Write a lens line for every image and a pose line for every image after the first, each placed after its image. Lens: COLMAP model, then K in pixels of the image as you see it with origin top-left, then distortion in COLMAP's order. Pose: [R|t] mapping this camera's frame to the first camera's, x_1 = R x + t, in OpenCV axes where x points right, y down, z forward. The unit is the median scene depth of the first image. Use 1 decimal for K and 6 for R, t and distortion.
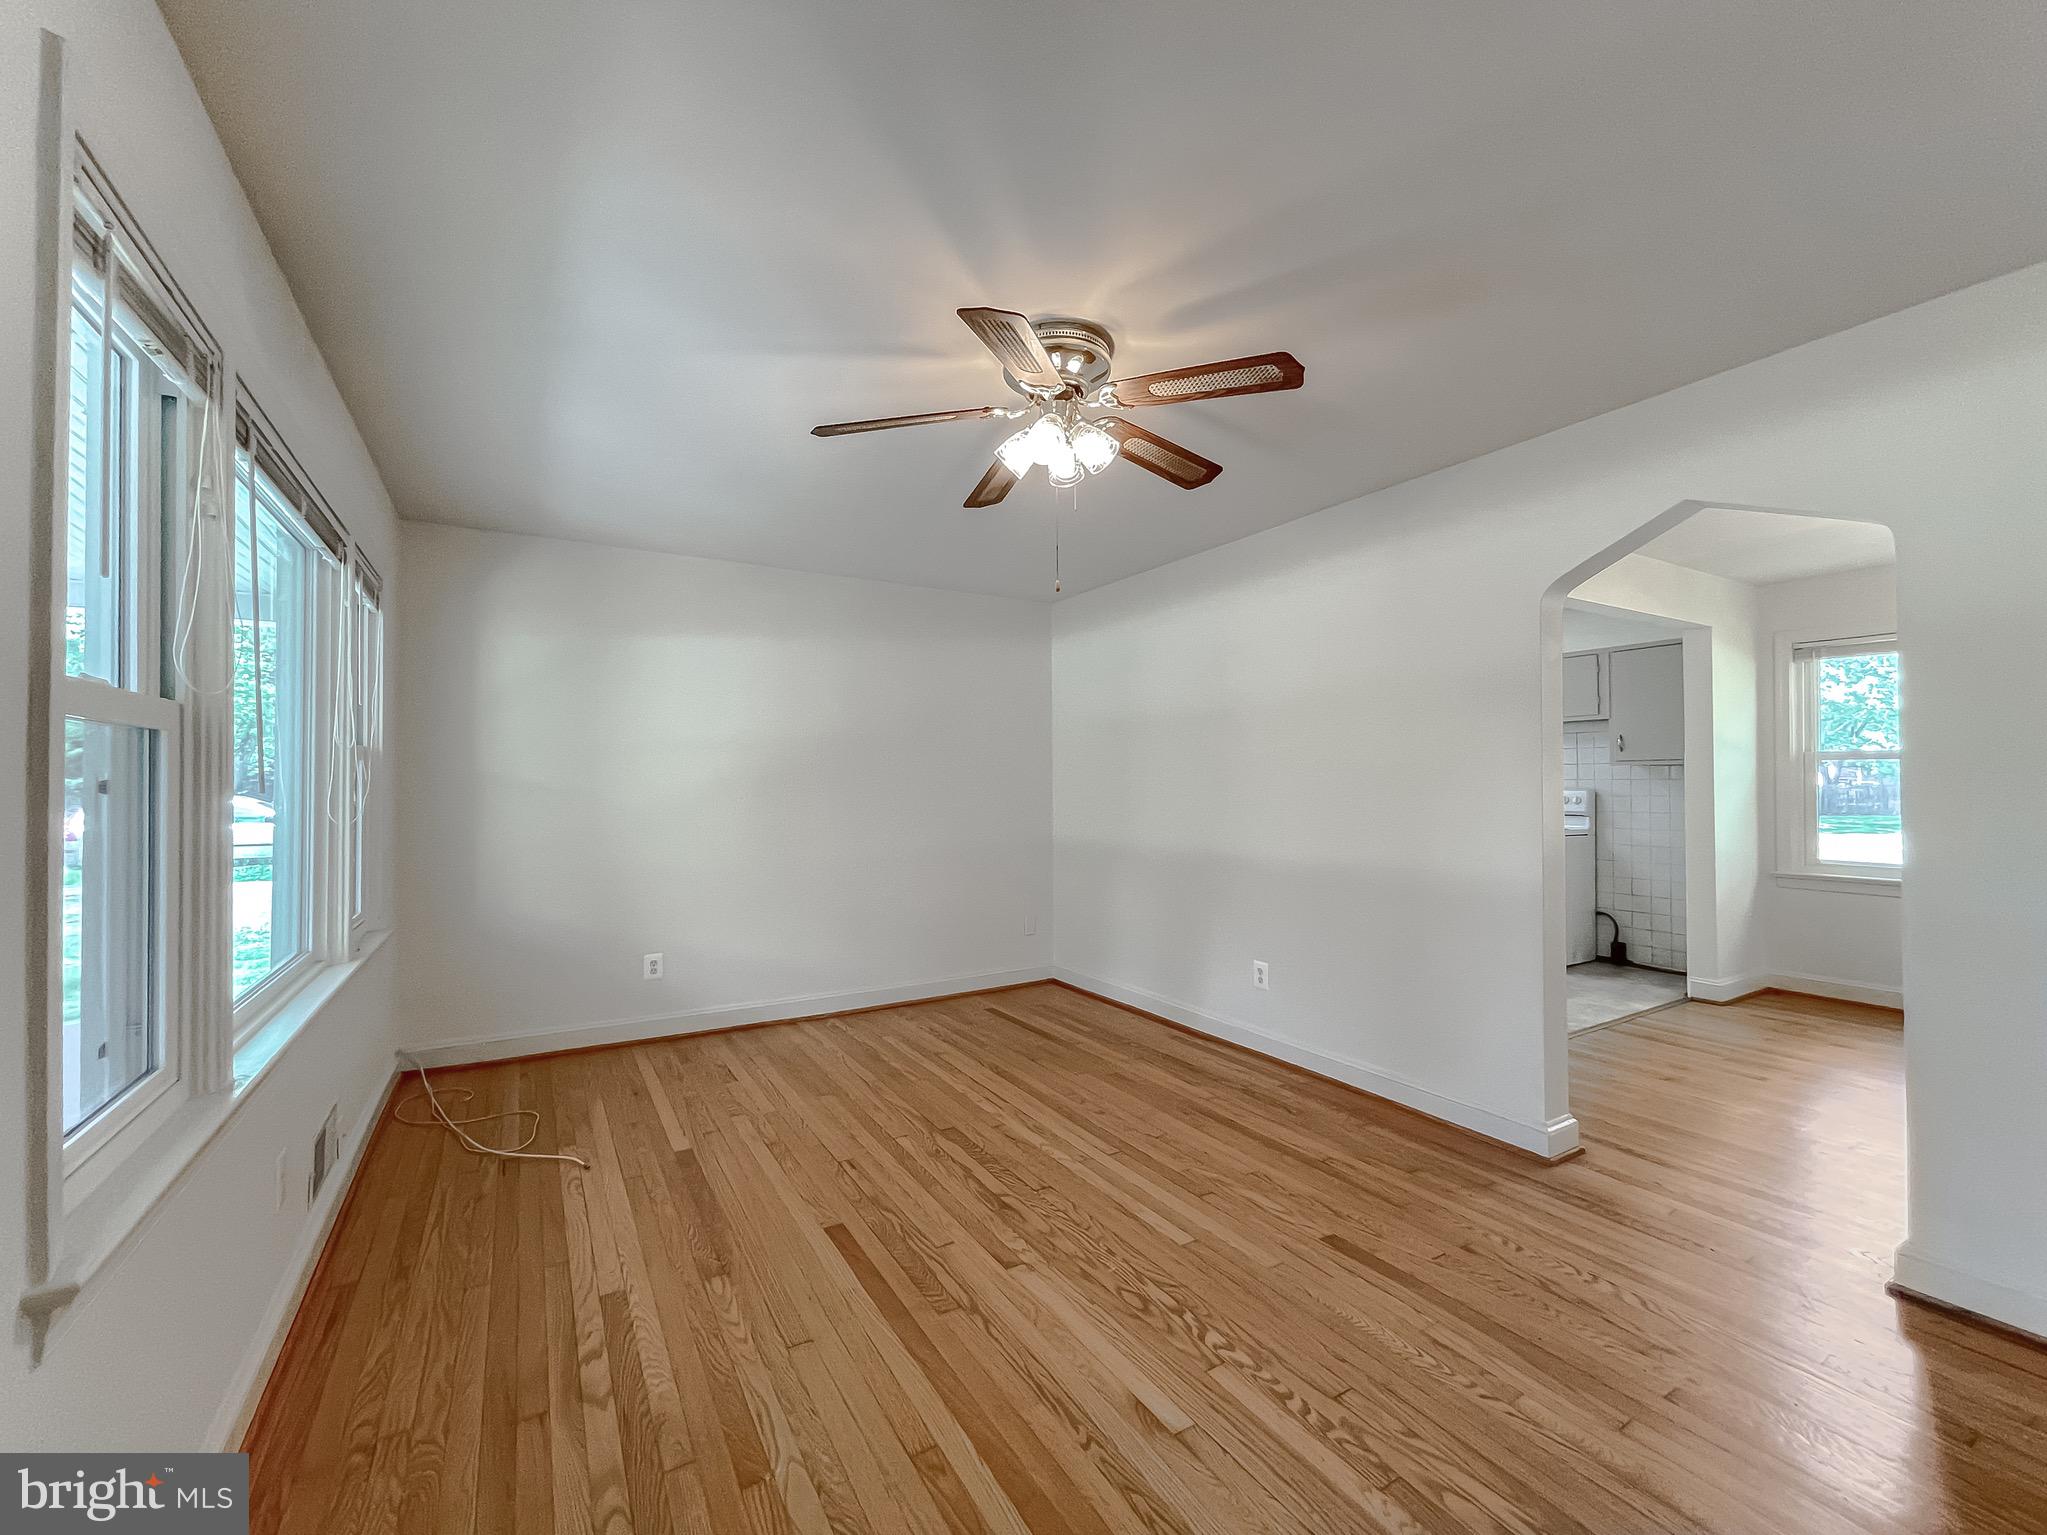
lens RADIAL K [[841.4, 0, 1012.5], [0, 841.4, 773.2], [0, 0, 1]] dist [-0.000831, 0.000881]
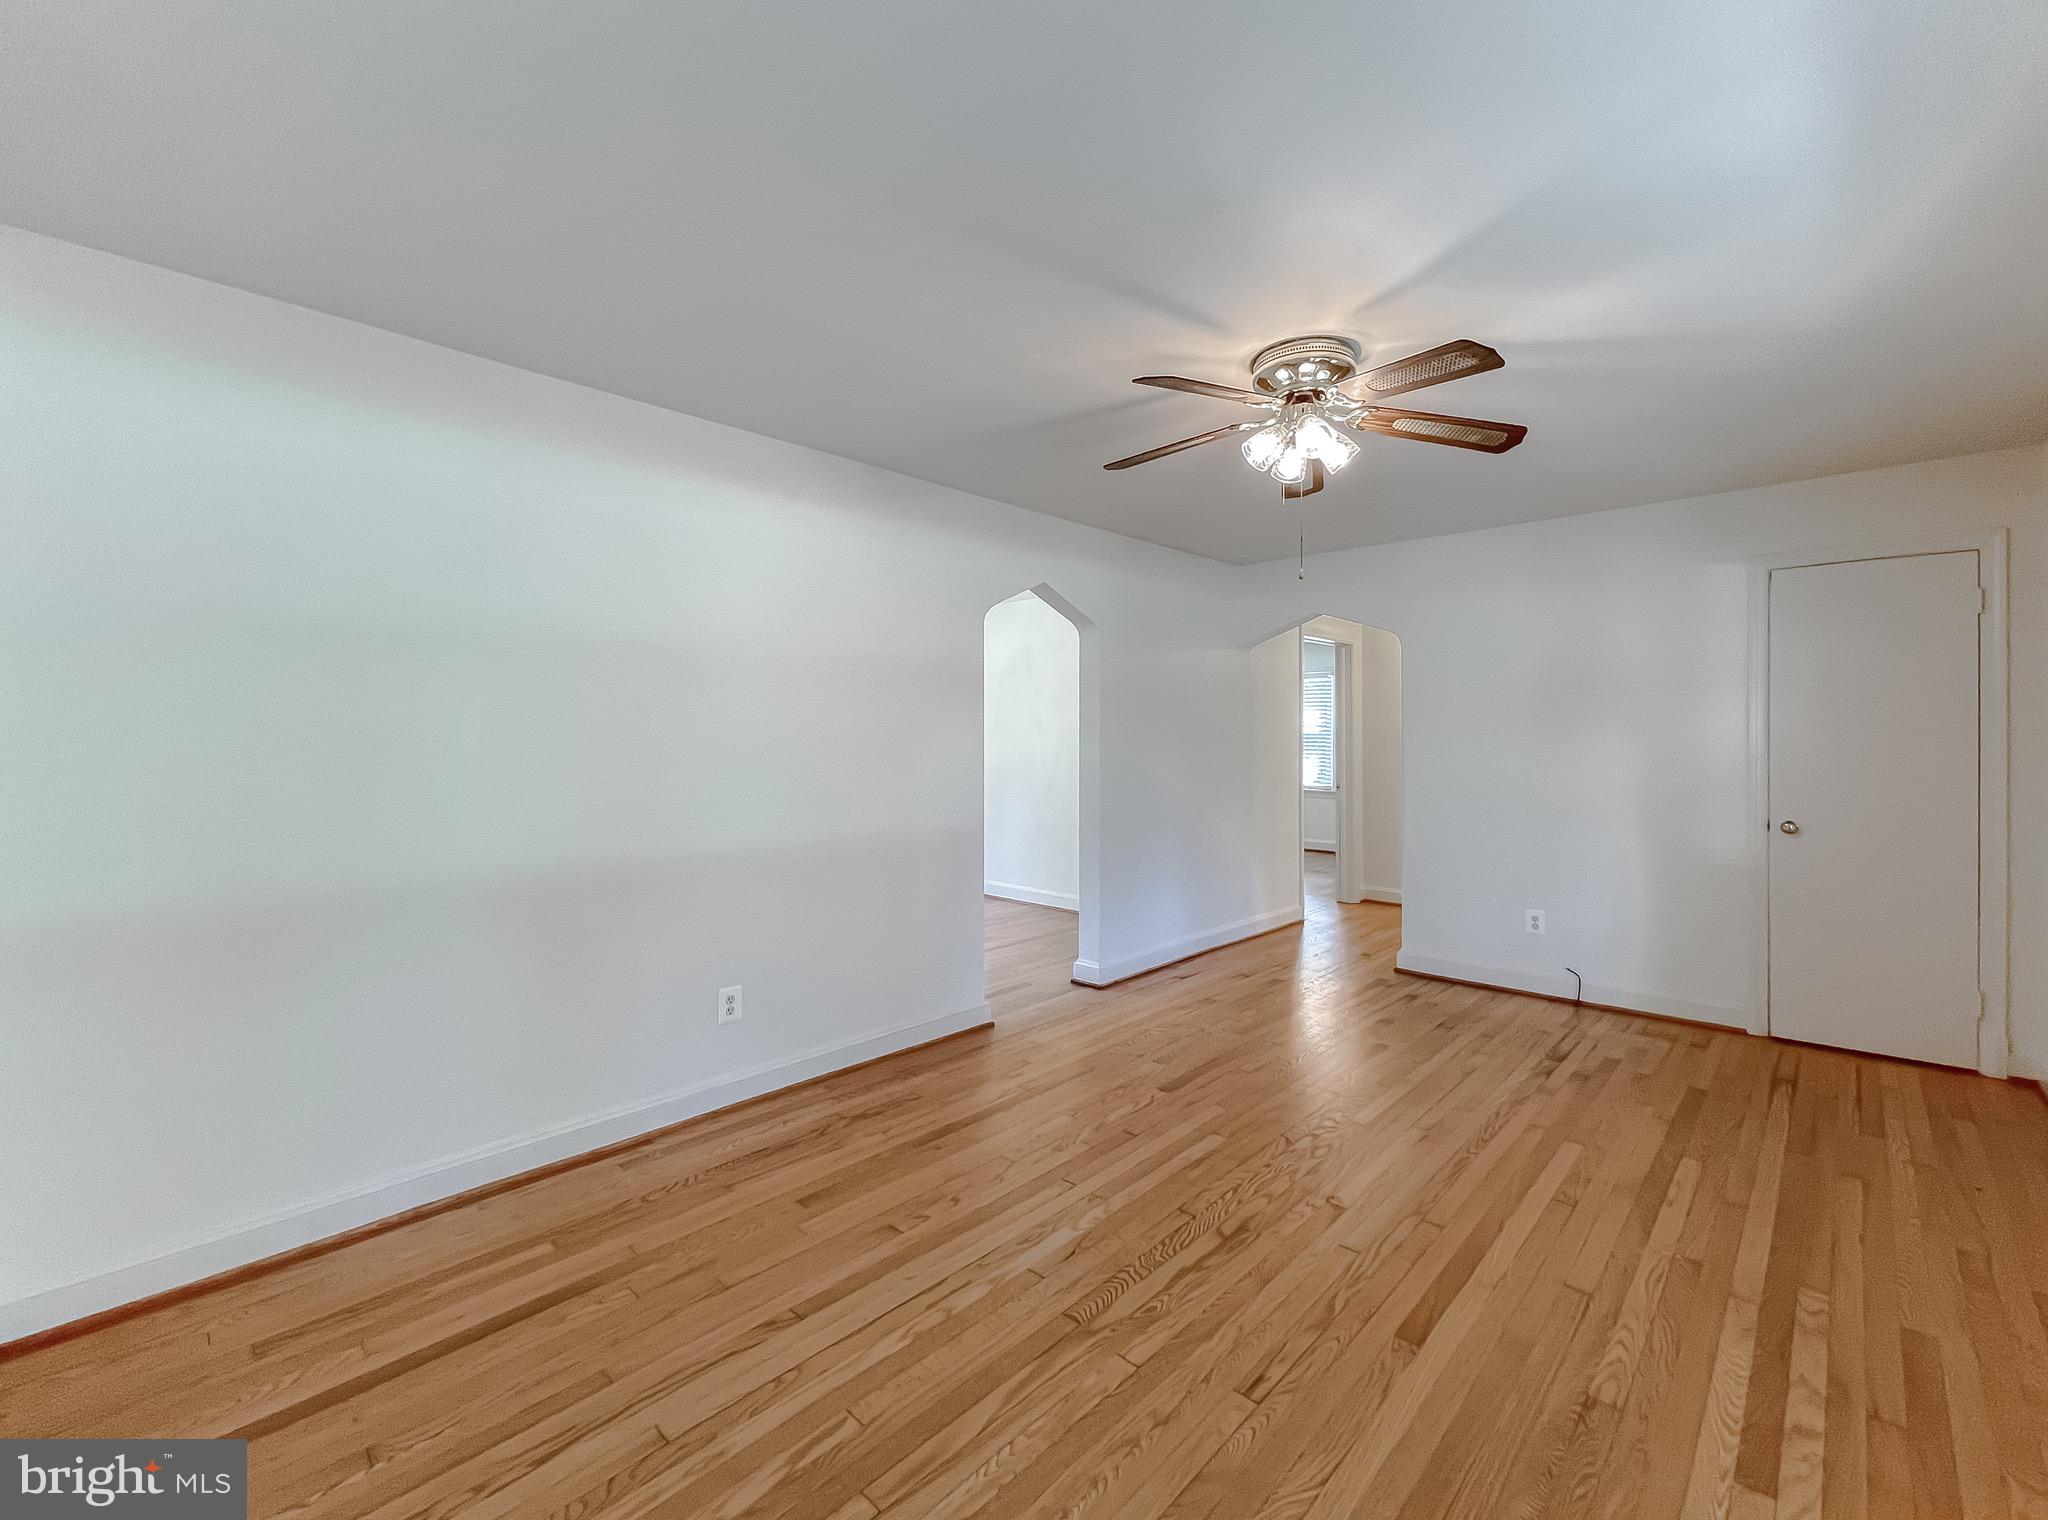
lens RADIAL K [[860.8, 0, 1030.1], [0, 860.8, 727.7], [0, 0, 1]] dist [-0.001816, 0.001244]
pose [[-0.275406, 0.020362, 0.961112, -0.850925], [-0.007110, 0.999705, -0.023217, 0.006175], [-0.961302, -0.013228, -0.275180, 1.504726]]
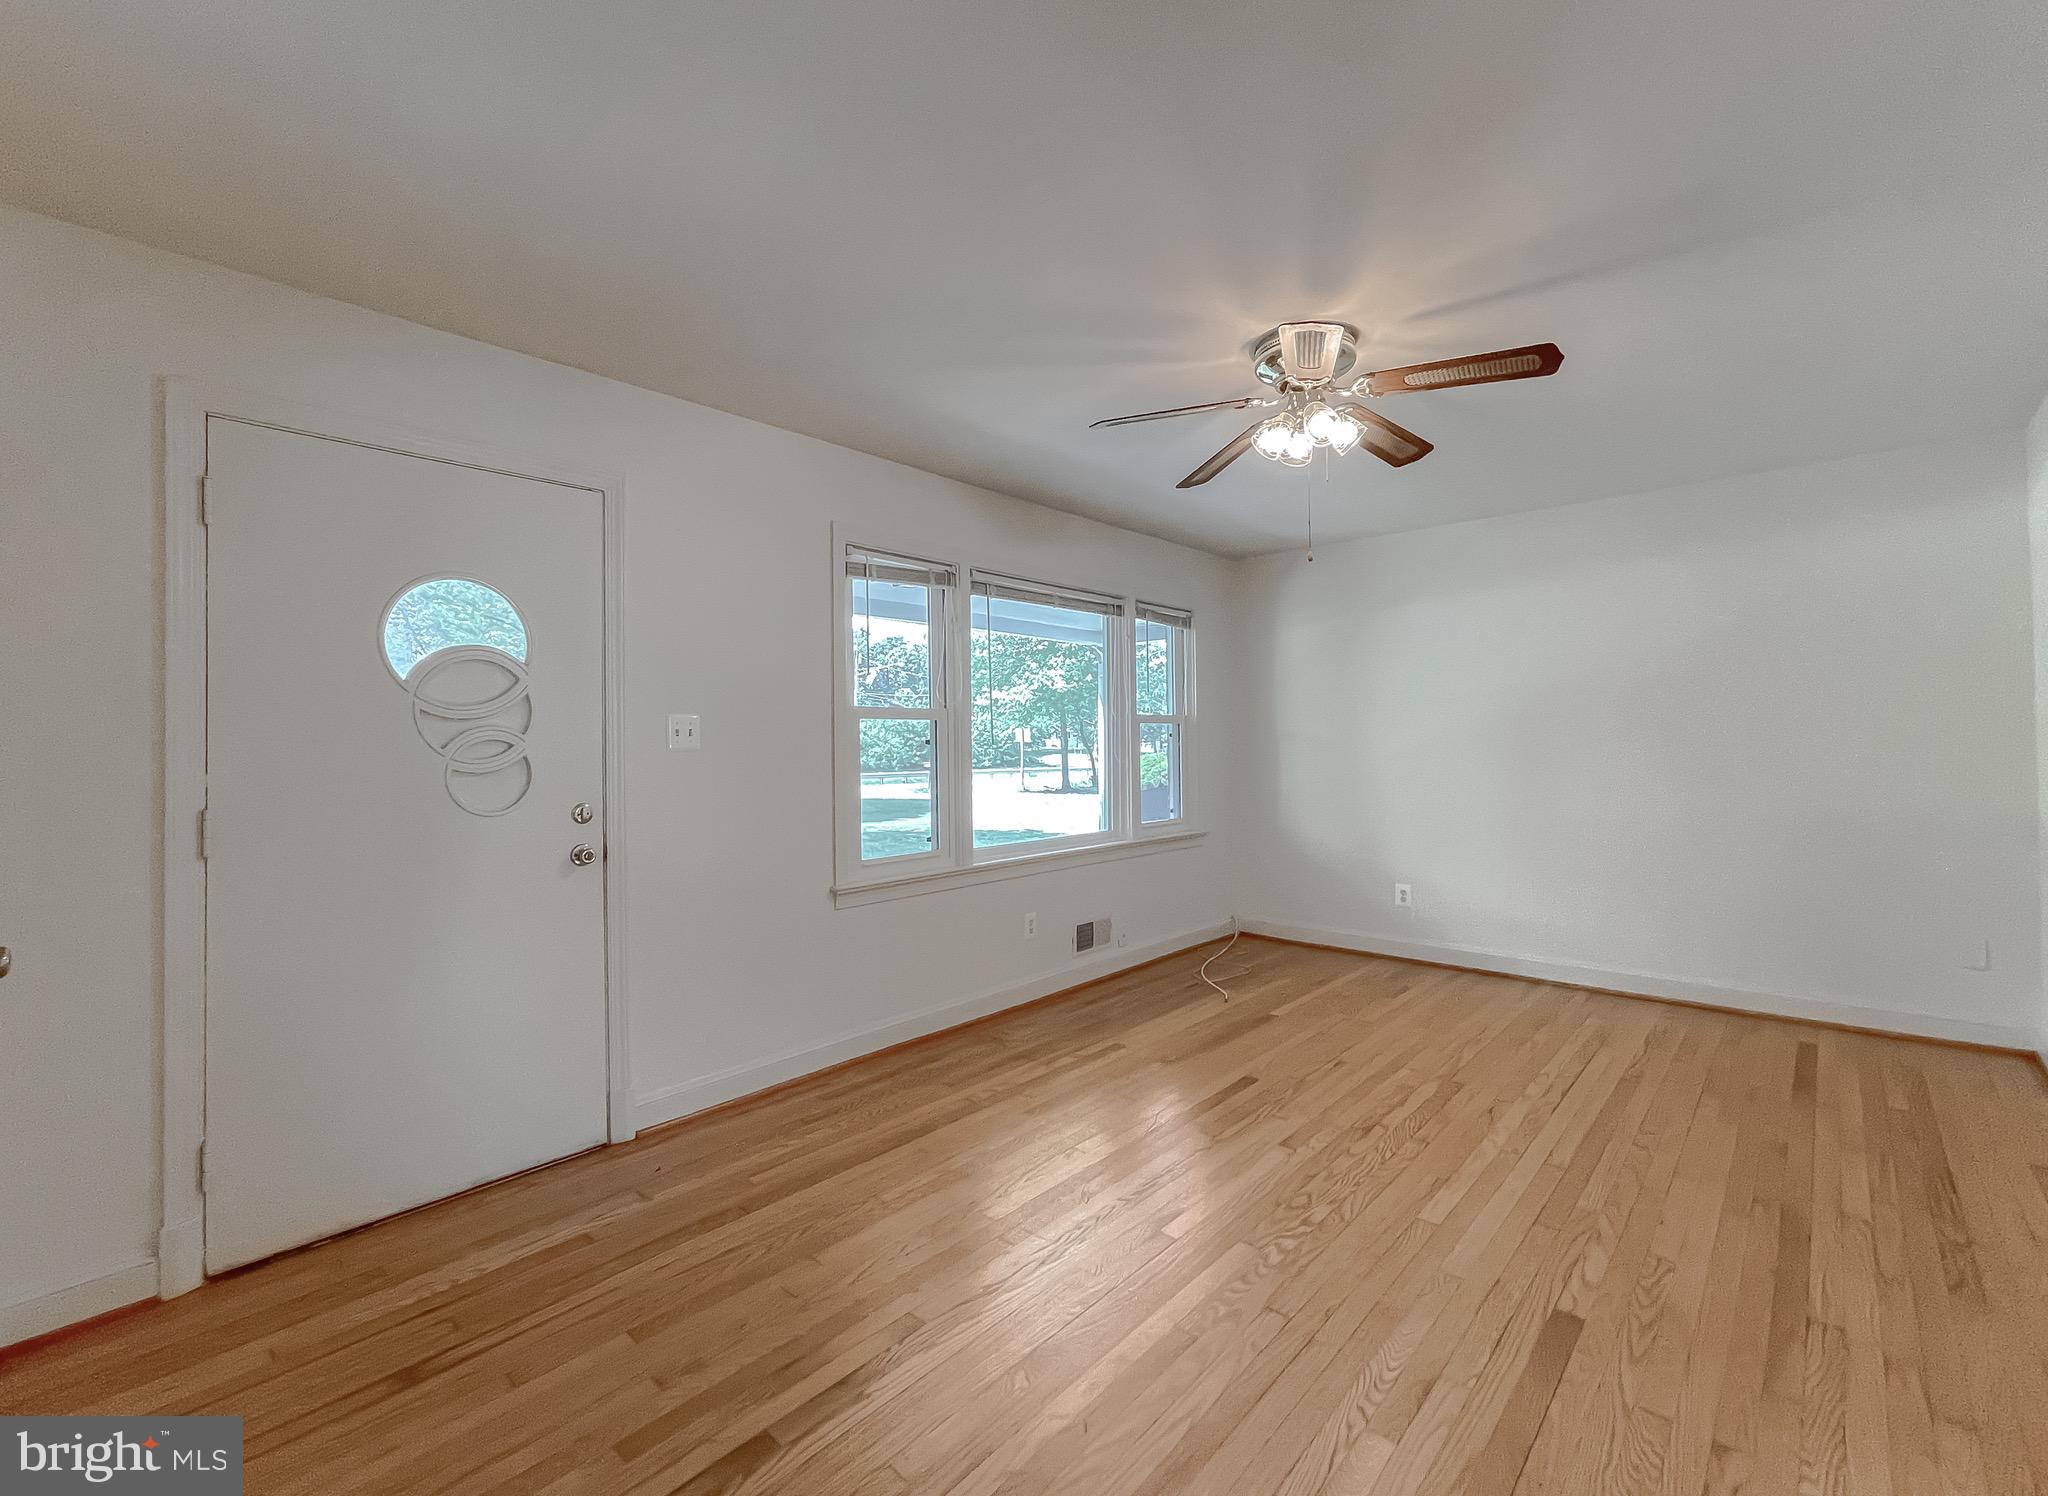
lens RADIAL K [[879.9, 0, 1030.1], [0, 879.9, 740.0], [0, 0, 1]] dist [0.002573, 0.001000]
pose [[0.290706, -0.005051, -0.956799, 0.959807], [0.021424, 0.999770, 0.001232, 0.009401], [0.956573, -0.020857, 0.290747, 0.281451]]
